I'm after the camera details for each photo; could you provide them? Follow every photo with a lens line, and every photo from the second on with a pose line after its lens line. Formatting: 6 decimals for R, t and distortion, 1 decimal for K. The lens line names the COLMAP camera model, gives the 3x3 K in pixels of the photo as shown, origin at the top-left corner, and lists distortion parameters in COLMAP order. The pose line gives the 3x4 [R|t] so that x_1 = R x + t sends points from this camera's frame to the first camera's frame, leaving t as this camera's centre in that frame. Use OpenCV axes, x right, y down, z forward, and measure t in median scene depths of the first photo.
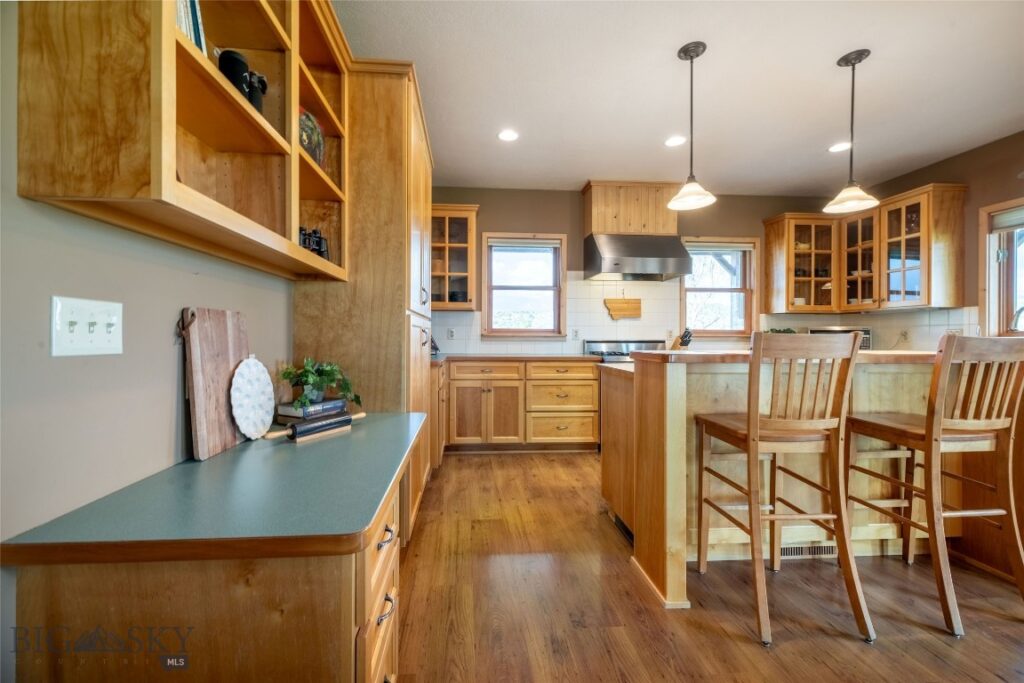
lens RADIAL K [[413.7, 0, 502.7], [0, 413.7, 333.1], [0, 0, 1]] dist [0.007935, -0.001966]
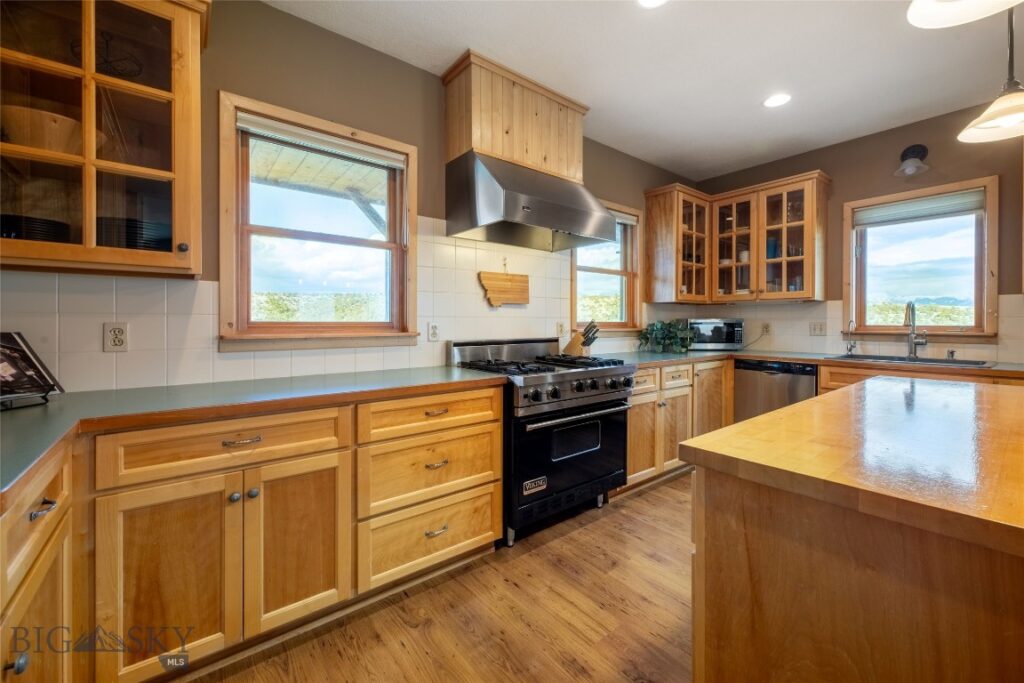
lens RADIAL K [[413.7, 0, 535.0], [0, 413.7, 321.1], [0, 0, 1]] dist [0.007935, -0.001966]
pose [[0.817262, -0.001260, 0.576265, -0.034492], [-0.000525, 0.999996, 0.002931, -0.014363], [-0.576266, -0.002698, 0.817258, 0.502488]]
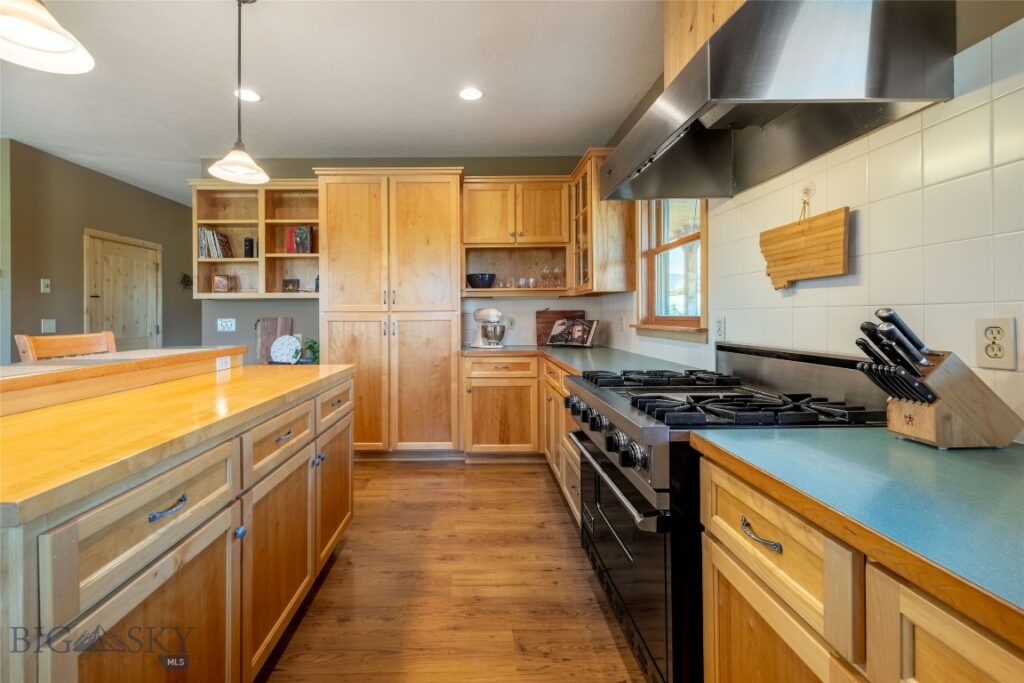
lens RADIAL K [[445.1, 0, 495.5], [0, 445.1, 311.9], [0, 0, 1]] dist [0.022961, -0.003113]
pose [[-0.078349, -0.011593, -0.996859, 0.706943], [0.010789, 0.999864, -0.012476, -0.012901], [0.996868, -0.011733, -0.078213, 0.856230]]
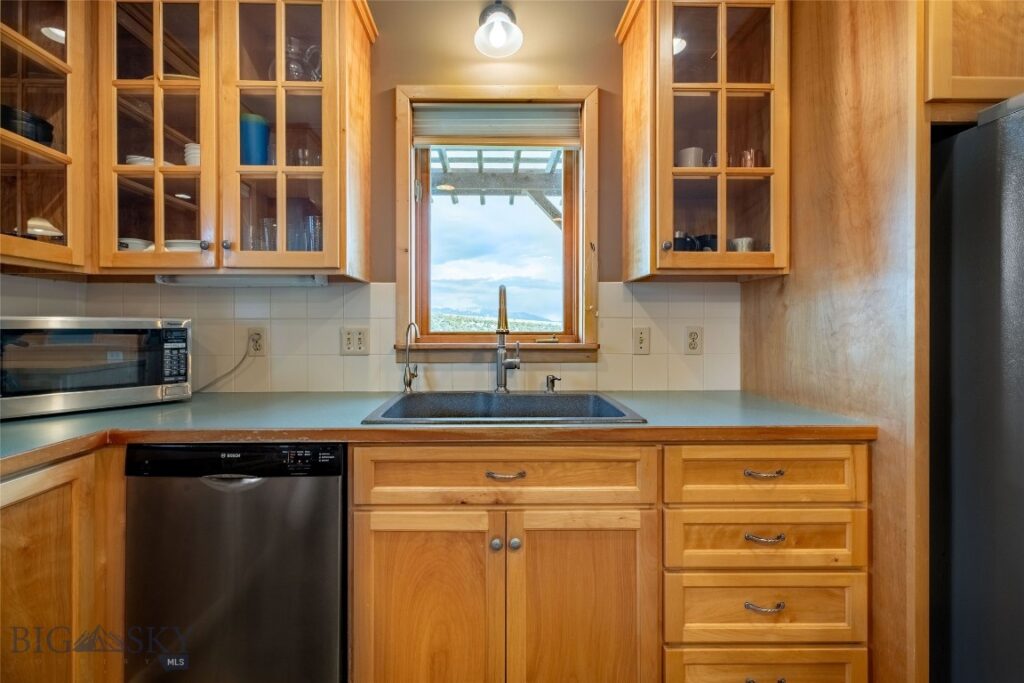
lens RADIAL K [[413.7, 0, 483.6], [0, 413.7, 323.8], [0, 0, 1]] dist [0.007935, -0.001966]
pose [[0.084908, 0.002914, 0.996385, 0.544140], [-0.003856, 0.999989, -0.002596, -0.012233], [-0.996381, -0.003622, 0.084918, 0.704979]]
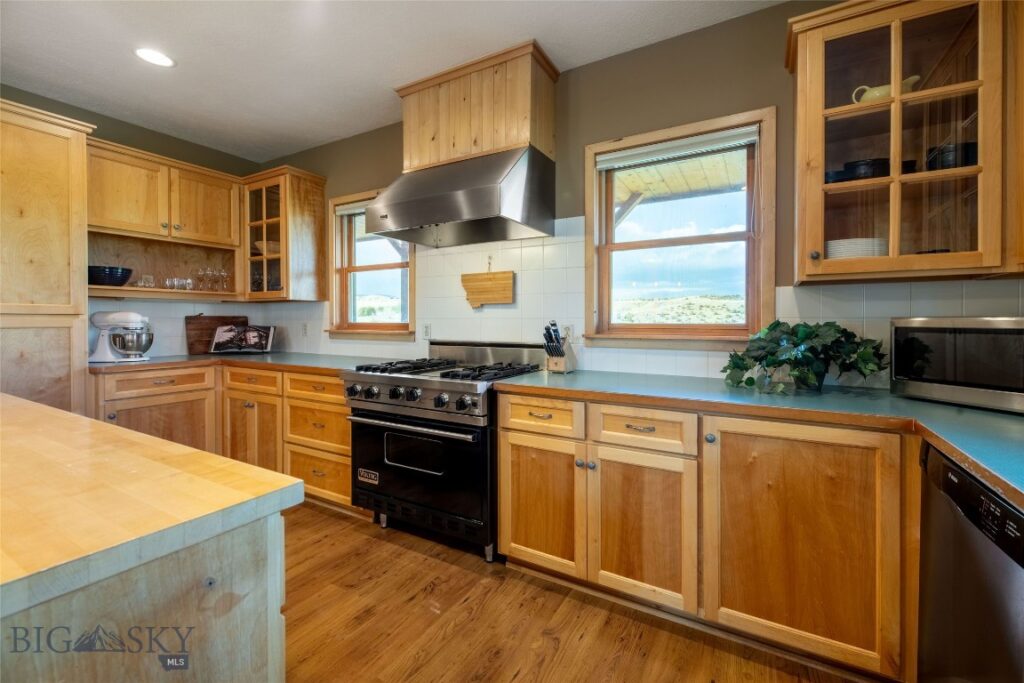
lens RADIAL K [[413.7, 0, 526.2], [0, 413.7, 323.6], [0, 0, 1]] dist [0.007935, -0.001966]
pose [[0.839354, 0.001081, -0.543584, 0.717125], [0.002770, 0.999977, 0.006266, -0.014557], [0.543578, -0.006765, 0.839332, 0.573447]]
